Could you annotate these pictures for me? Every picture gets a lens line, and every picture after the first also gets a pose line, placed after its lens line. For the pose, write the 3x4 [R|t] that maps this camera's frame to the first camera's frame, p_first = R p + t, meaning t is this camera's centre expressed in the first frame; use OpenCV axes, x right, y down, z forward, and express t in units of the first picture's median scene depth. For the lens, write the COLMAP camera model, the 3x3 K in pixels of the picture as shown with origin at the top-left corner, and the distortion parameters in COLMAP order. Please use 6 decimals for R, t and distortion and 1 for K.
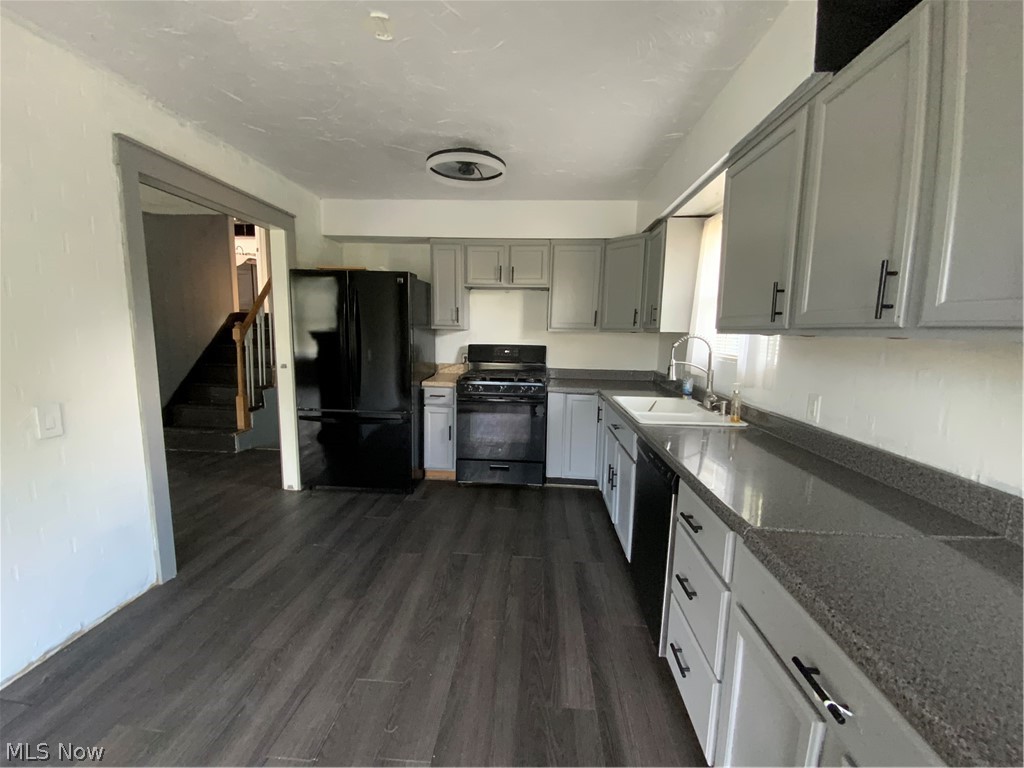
lens RADIAL K [[420.6, 0, 512.0], [0, 420.6, 384.0], [0, 0, 1]] dist [-0.000073, 0.000021]
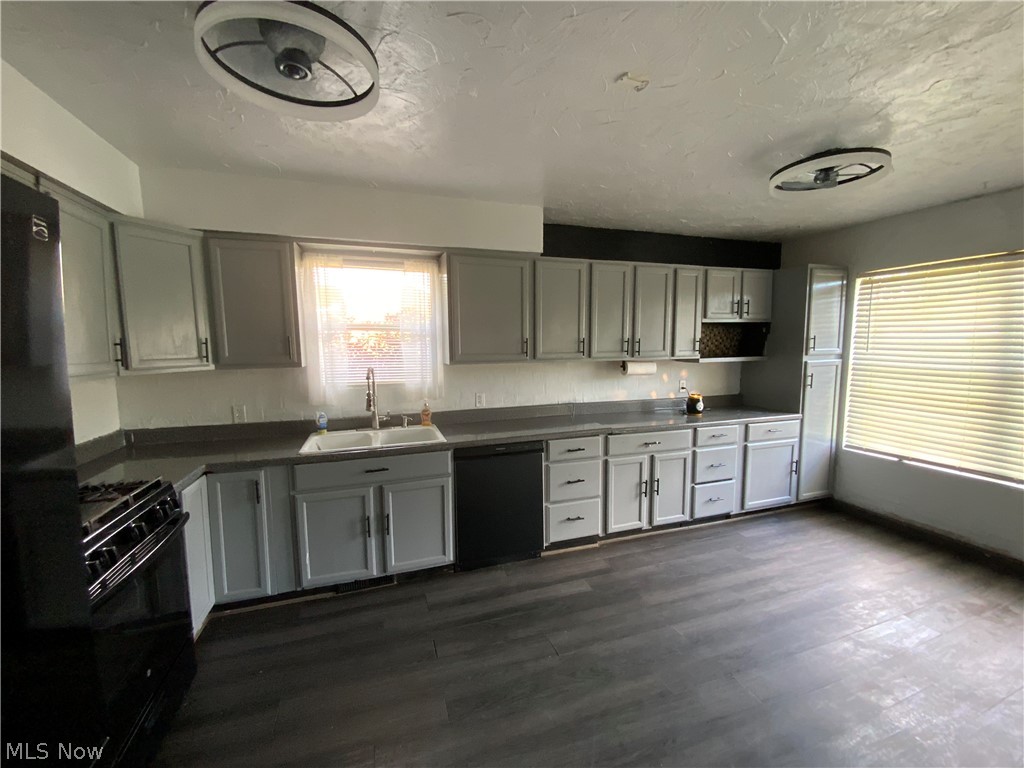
lens RADIAL K [[420.6, 0, 512.0], [0, 420.6, 384.0], [0, 0, 1]] dist [-0.000073, 0.000021]
pose [[-0.378290, -0.107303, 0.919447, -1.075645], [0.121217, 0.978964, 0.164121, -0.310977], [-0.917716, 0.173538, -0.357325, 1.553742]]
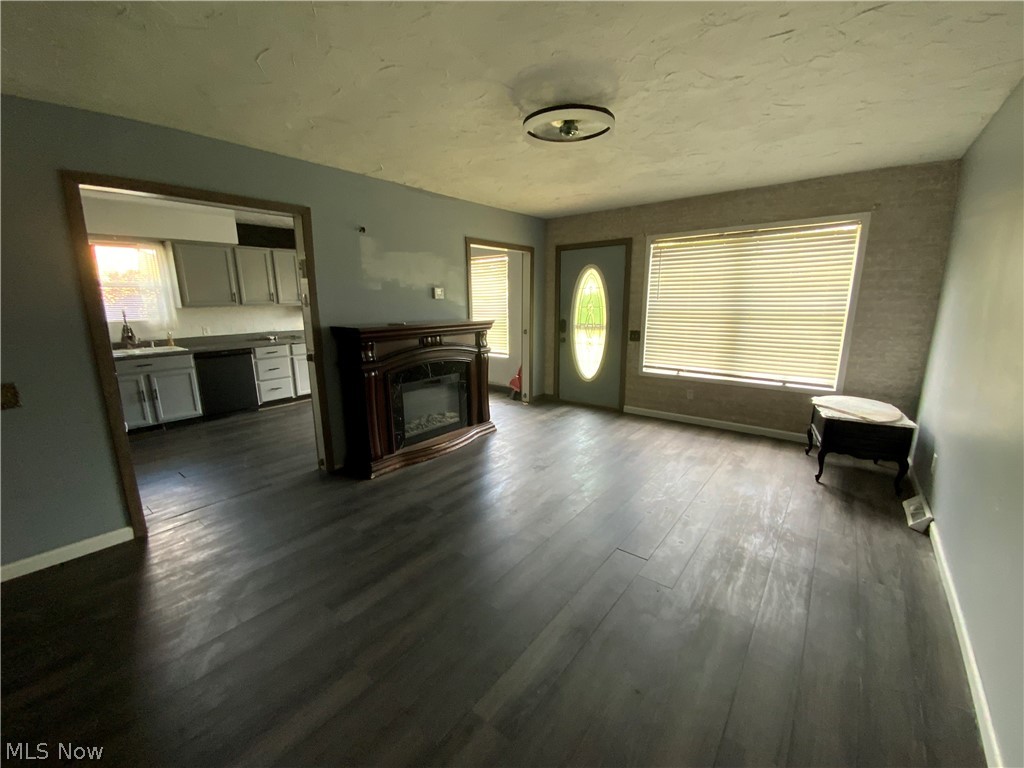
lens RADIAL K [[420.6, 0, 512.0], [0, 420.6, 384.0], [0, 0, 1]] dist [-0.000073, 0.000021]
pose [[-0.817746, -0.131040, 0.560464, -2.957666], [0.066641, 0.945635, 0.318329, -0.415651], [-0.571708, 0.297662, -0.764557, 2.235712]]
